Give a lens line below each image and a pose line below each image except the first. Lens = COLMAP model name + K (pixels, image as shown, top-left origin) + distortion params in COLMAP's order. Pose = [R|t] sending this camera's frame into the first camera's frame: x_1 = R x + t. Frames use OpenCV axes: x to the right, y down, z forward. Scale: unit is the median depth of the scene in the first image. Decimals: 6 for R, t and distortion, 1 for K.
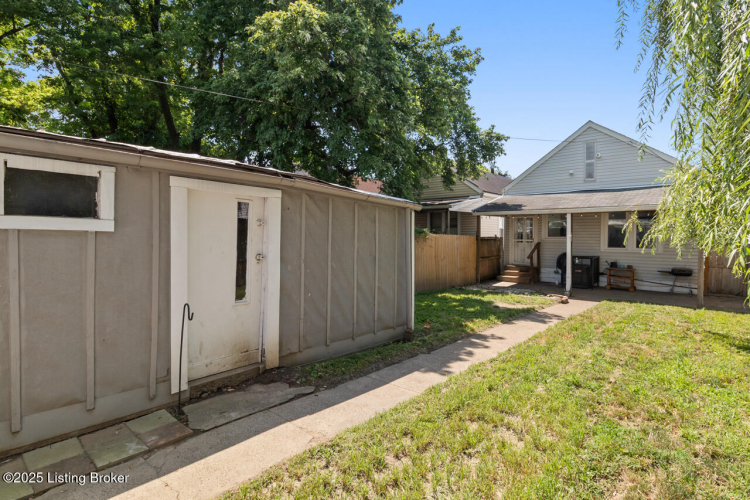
lens RADIAL K [[362.1, 0, 393.9], [0, 362.1, 241.4], [0, 0, 1]] dist [0.001800, 0.000471]
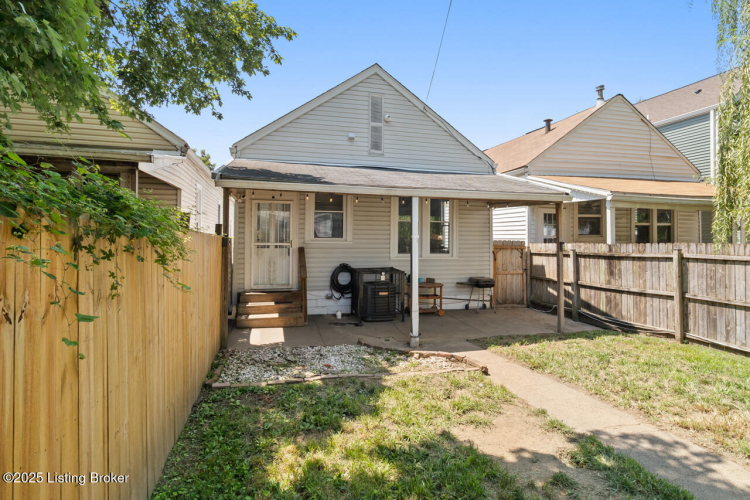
lens RADIAL K [[392.2, 0, 377.0], [0, 392.2, 234.4], [0, 0, 1]] dist [-0.000163, -0.000341]
pose [[0.578718, 0.008804, 0.815480, -0.041894], [0.006593, 0.999859, -0.015473, -0.008327], [-0.815501, 0.014331, 0.578578, 0.579151]]
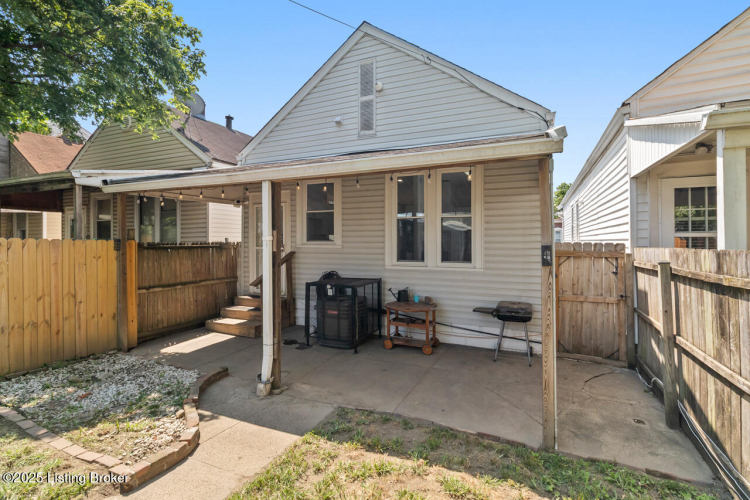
lens RADIAL K [[349.2, 0, 378.5], [0, 349.2, 243.6], [0, 0, 1]] dist [-0.001423, -0.000187]
pose [[0.962292, -0.006778, 0.271936, 0.412324], [0.009242, 0.999927, -0.007780, -0.004841], [-0.271863, 0.010000, 0.962284, 0.501604]]
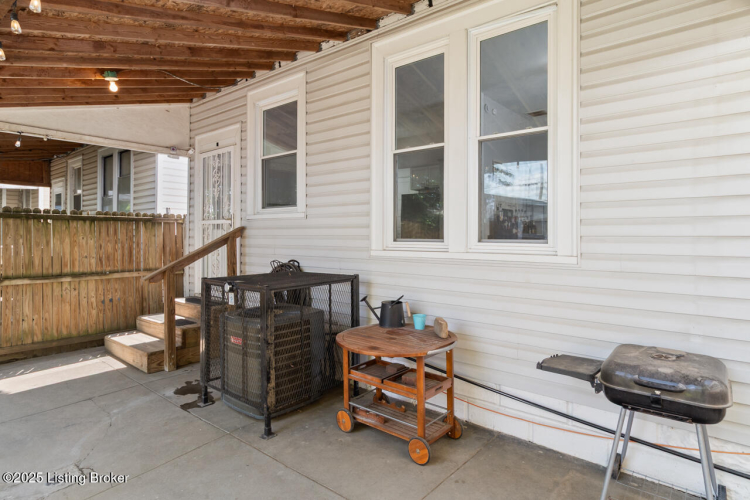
lens RADIAL K [[412.4, 0, 377.9], [0, 412.4, 234.6], [0, 0, 1]] dist [0.000361, 0.000178]
pose [[0.999959, -0.002008, 0.008835, 0.557366], [0.002151, 0.999867, -0.016179, 0.016582], [-0.008801, 0.016197, 0.999830, 0.683619]]
